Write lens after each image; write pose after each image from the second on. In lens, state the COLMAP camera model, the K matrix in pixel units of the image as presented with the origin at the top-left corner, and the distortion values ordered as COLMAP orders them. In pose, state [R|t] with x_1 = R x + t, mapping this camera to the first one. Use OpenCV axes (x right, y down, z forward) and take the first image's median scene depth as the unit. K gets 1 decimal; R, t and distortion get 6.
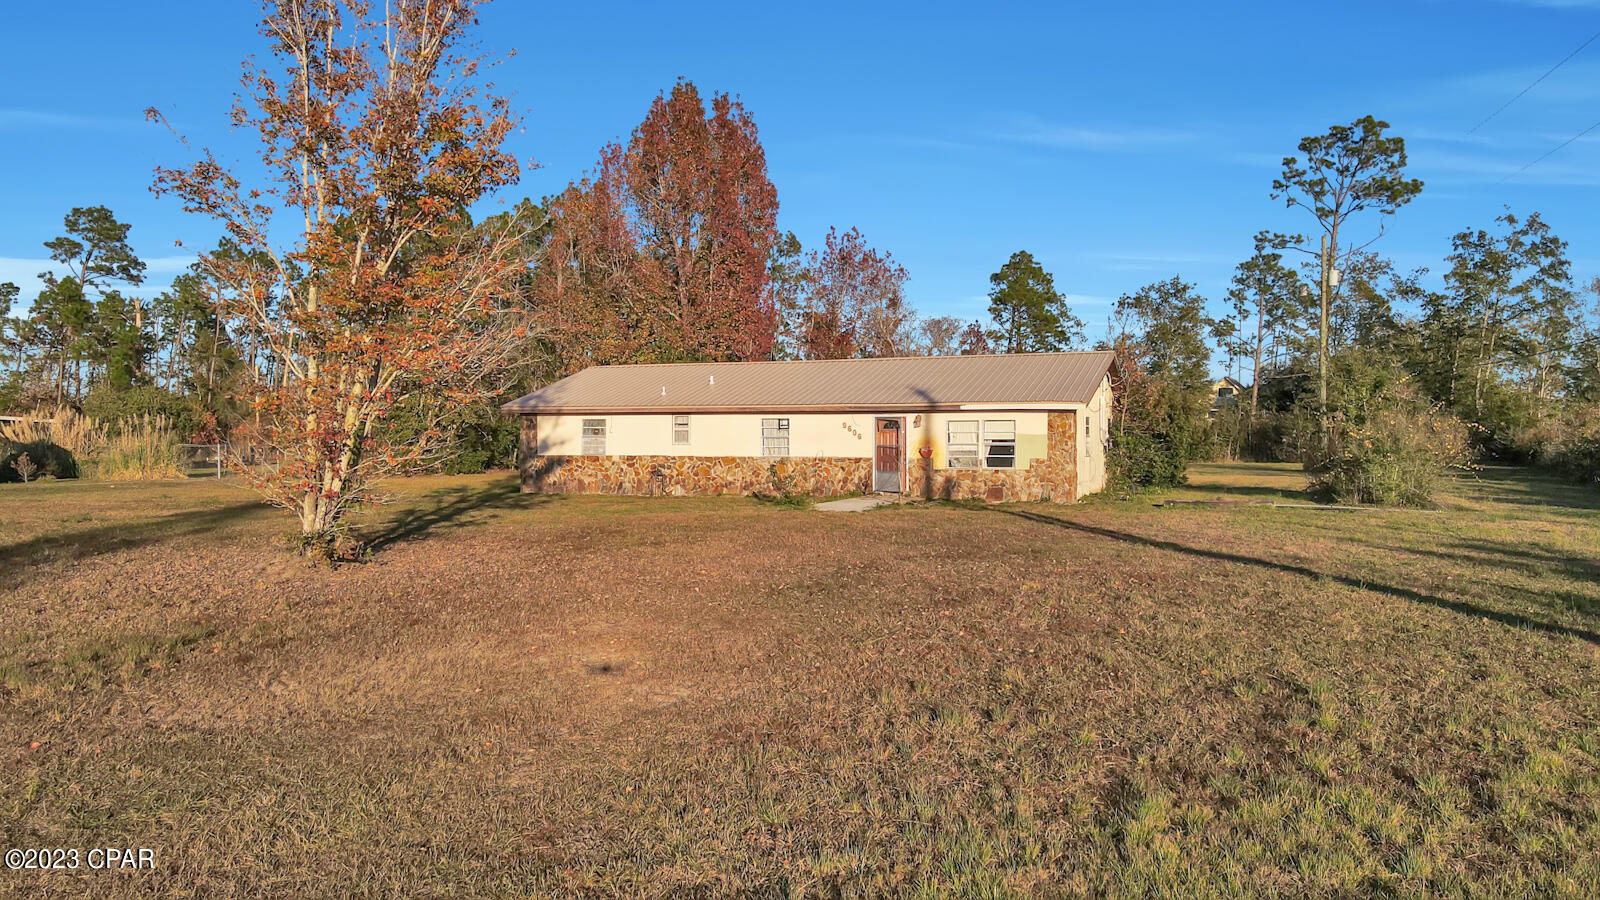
lens RADIAL K [[1161.3, 0, 792.0], [0, 1161.3, 450.1], [0, 0, 1]] dist [-0.006453, 0.001120]
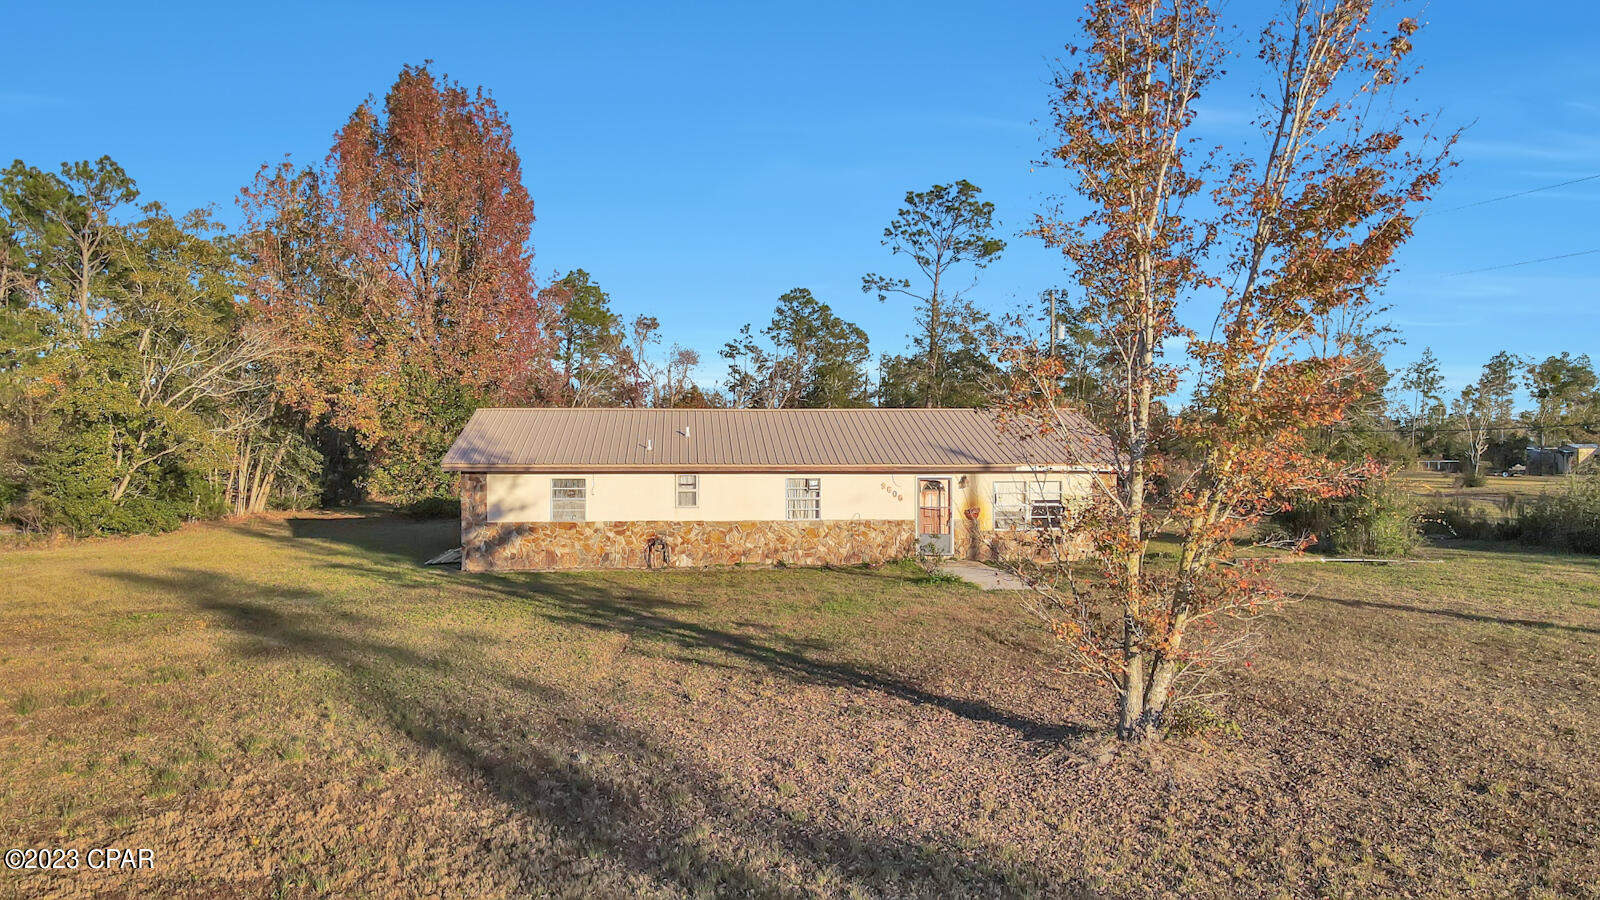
lens RADIAL K [[1161.3, 0, 804.1], [0, 1161.3, 452.4], [0, 0, 1]] dist [-0.006453, 0.001120]
pose [[0.879667, -0.002392, 0.475584, -0.419046], [0.005319, 0.999974, -0.004808, -0.040601], [-0.475560, 0.006759, 0.879657, 0.185684]]
